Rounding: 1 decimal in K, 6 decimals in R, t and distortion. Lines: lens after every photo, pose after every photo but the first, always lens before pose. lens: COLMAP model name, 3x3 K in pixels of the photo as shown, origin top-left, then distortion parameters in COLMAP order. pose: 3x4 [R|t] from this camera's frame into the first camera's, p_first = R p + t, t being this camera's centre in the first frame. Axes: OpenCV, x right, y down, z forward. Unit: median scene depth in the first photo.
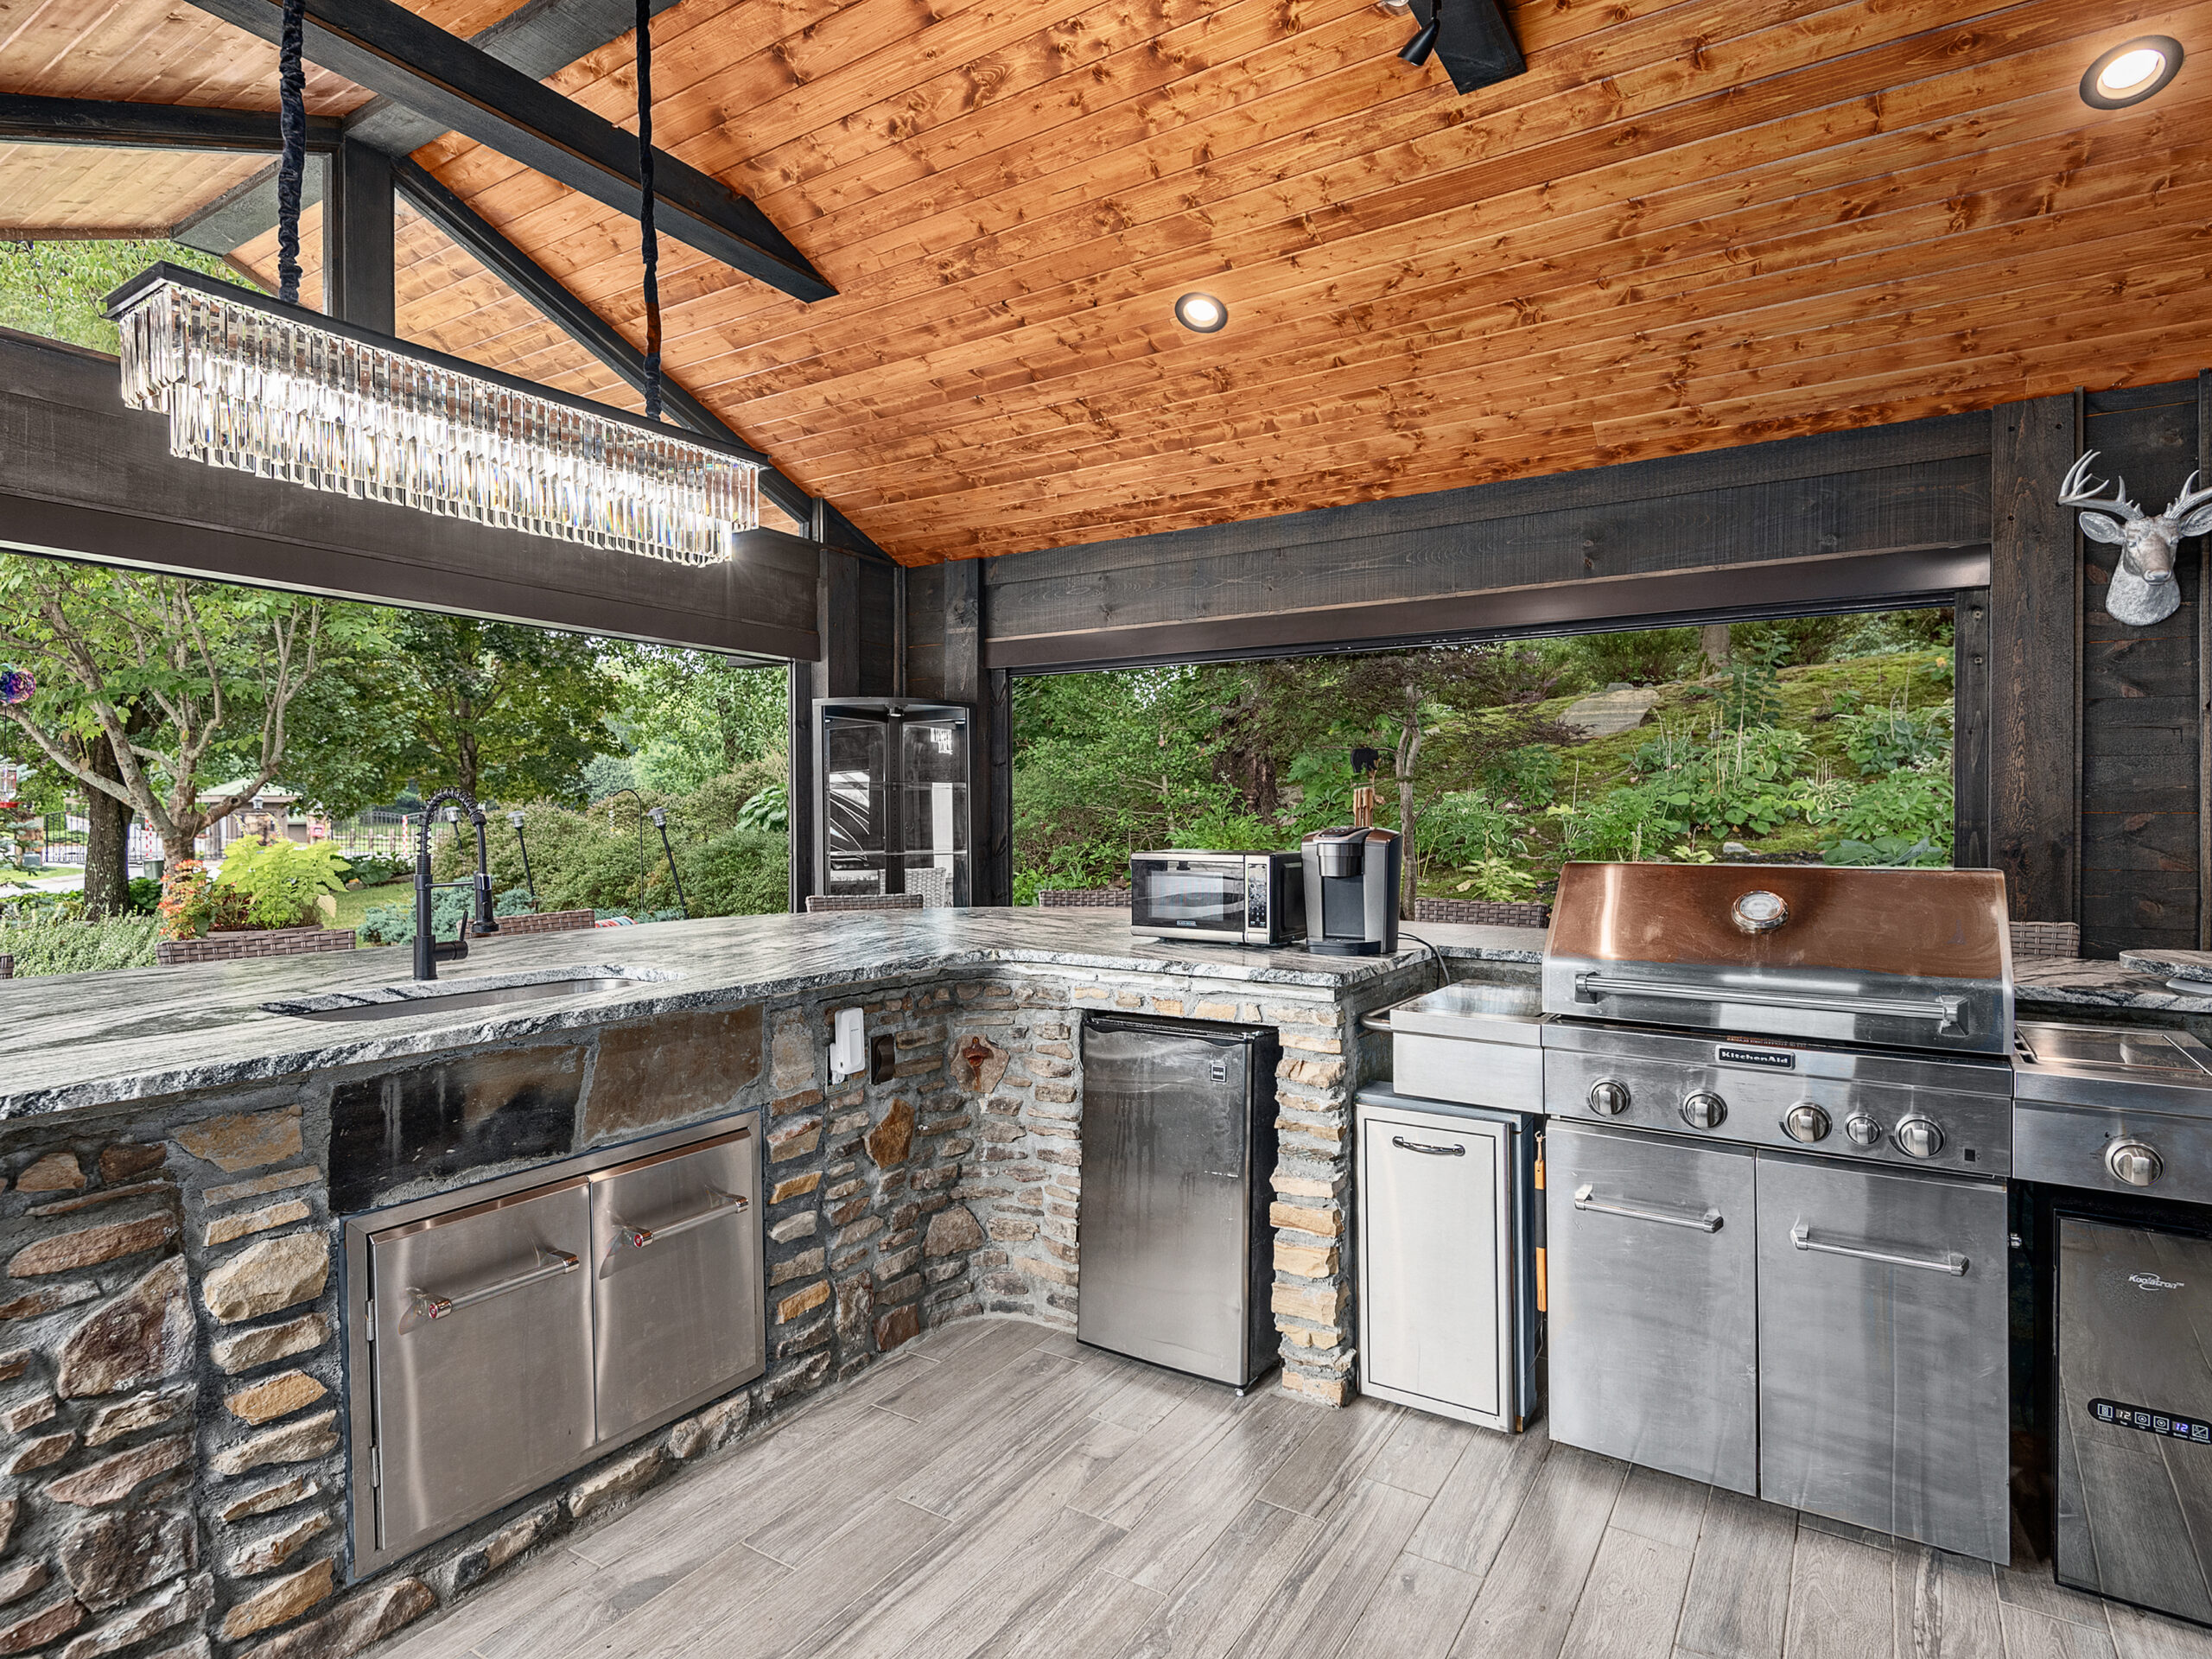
lens RADIAL K [[1178.6, 0, 1106.0], [0, 1178.6, 829.5], [0, 0, 1]] dist [0.028376, -0.000059]
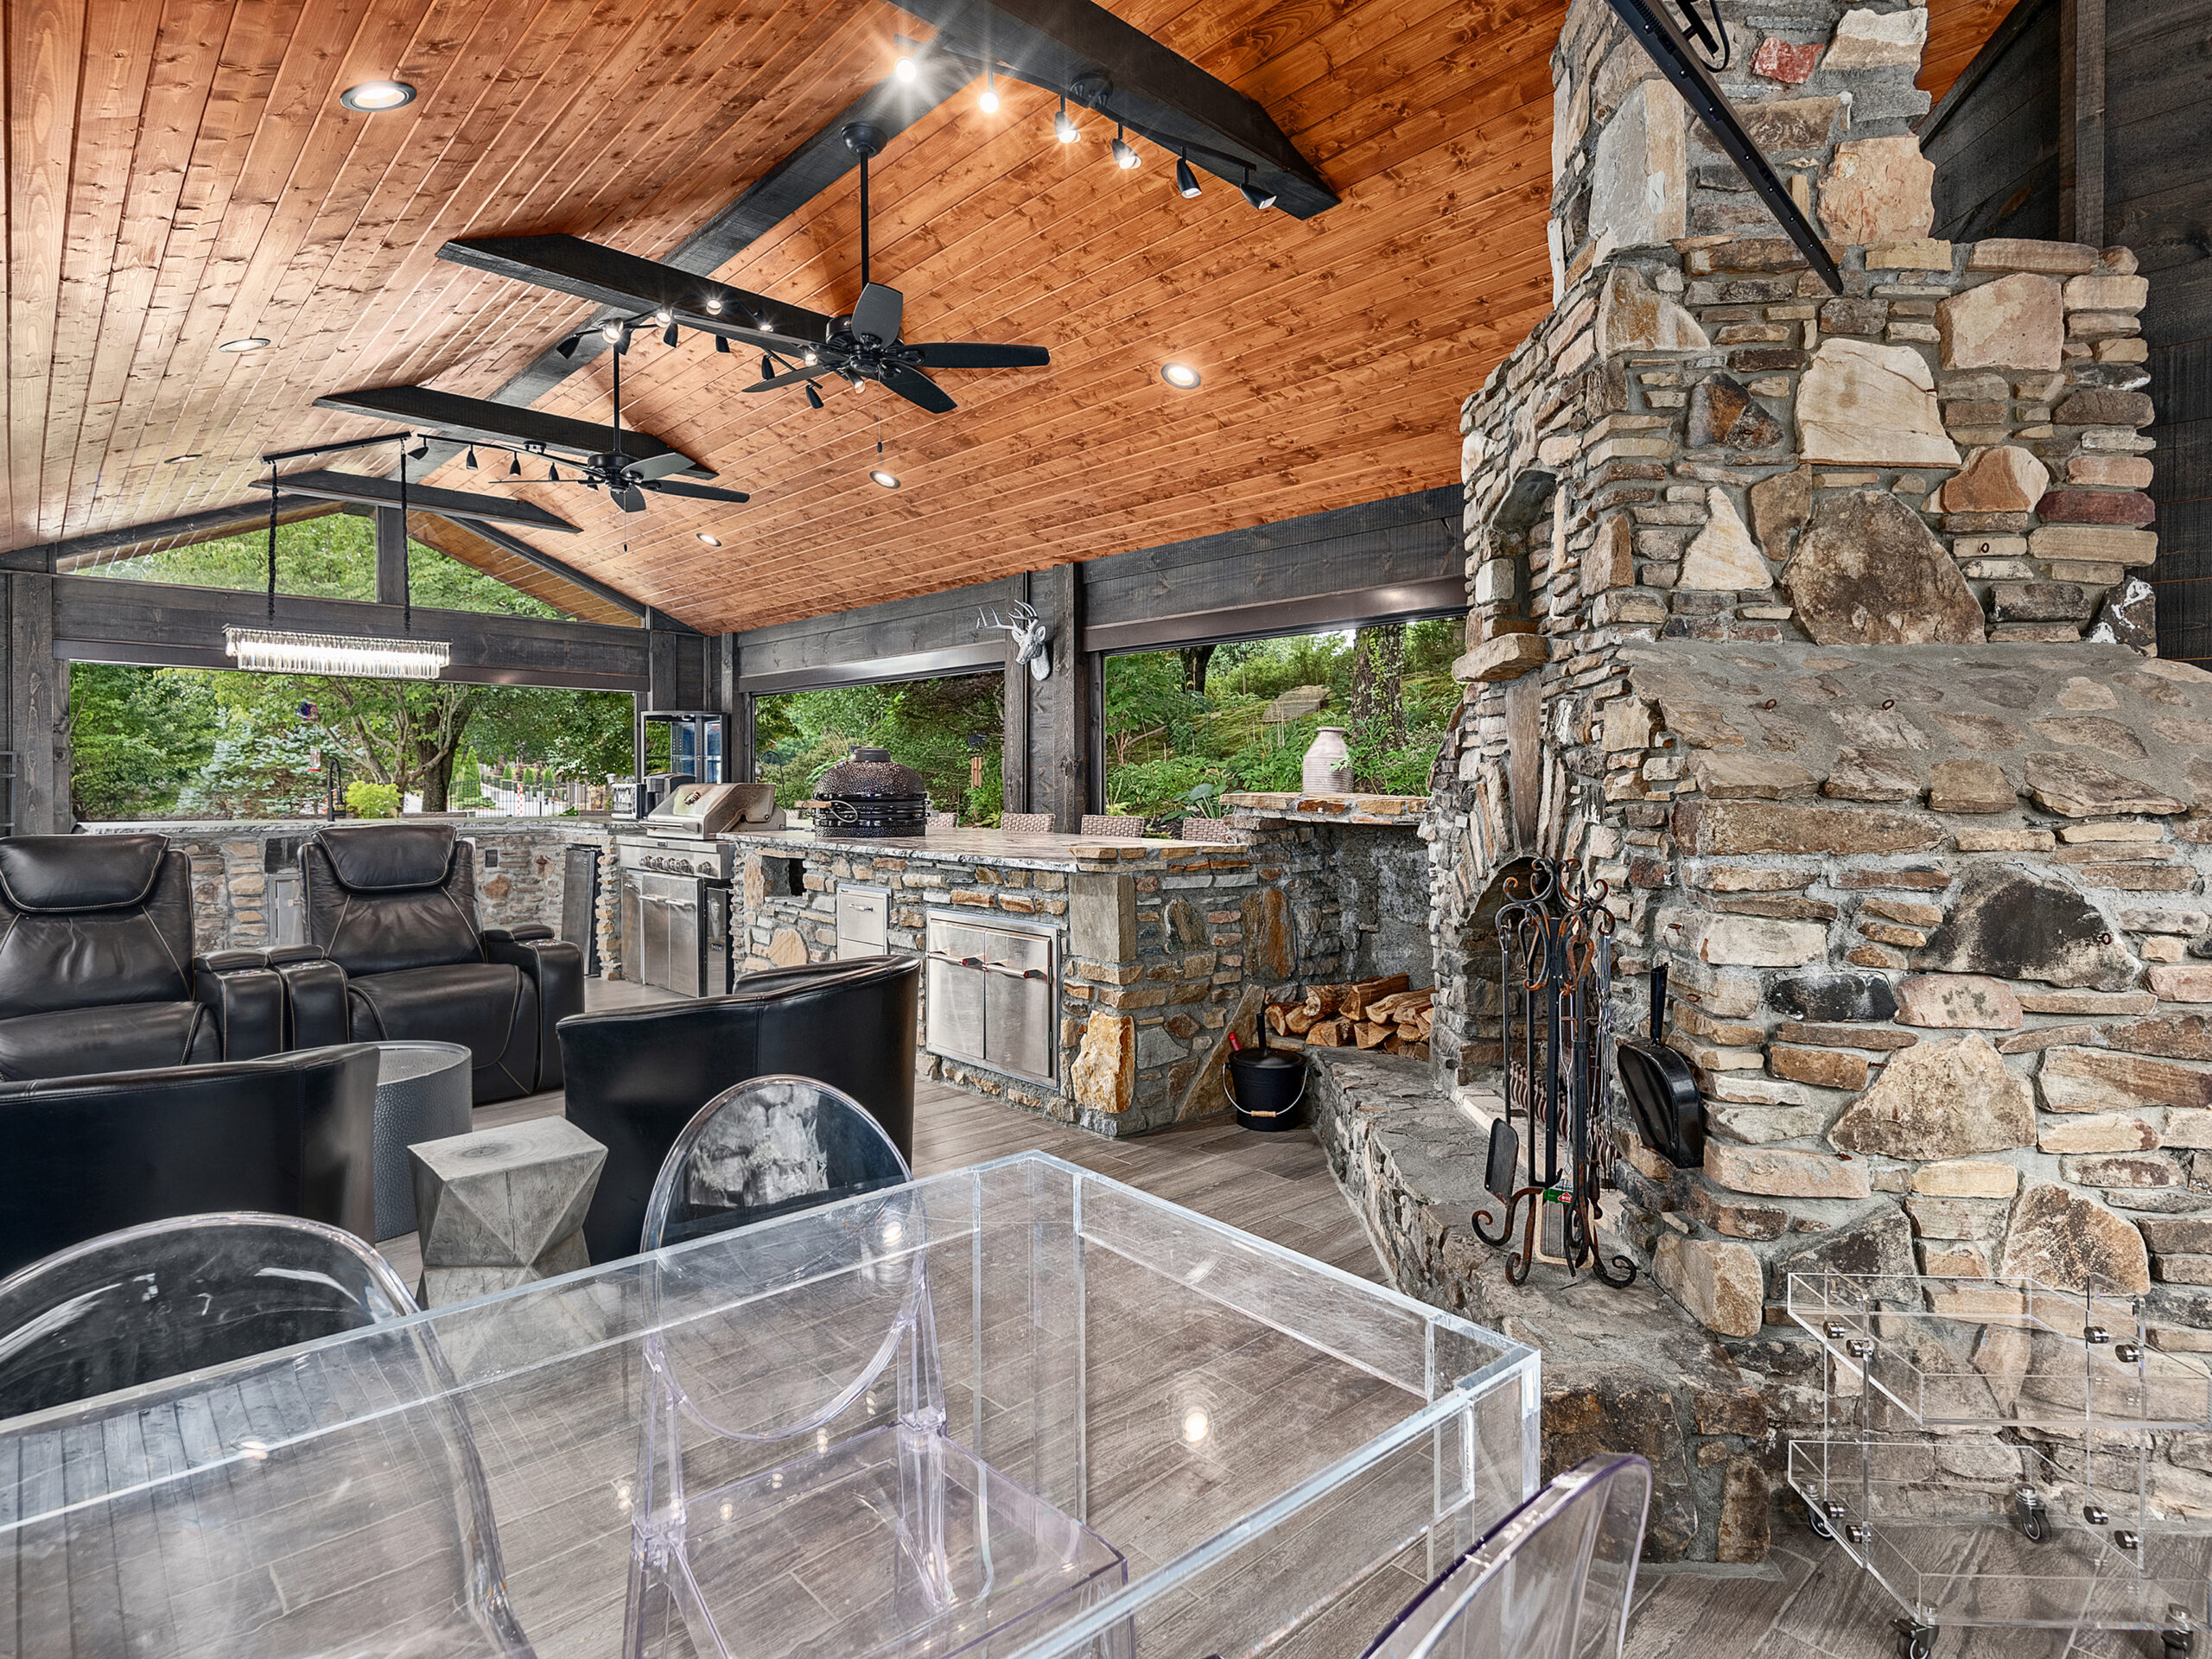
lens RADIAL K [[1182.5, 0, 1112.6], [0, 1182.5, 800.0], [0, 0, 1]] dist [0.028068, -0.000038]
pose [[0.966883, 0.013630, -0.254856, 1.751142], [-0.013306, 0.999907, 0.002998, 0.031855], [0.254873, 0.000492, 0.966974, -1.187233]]
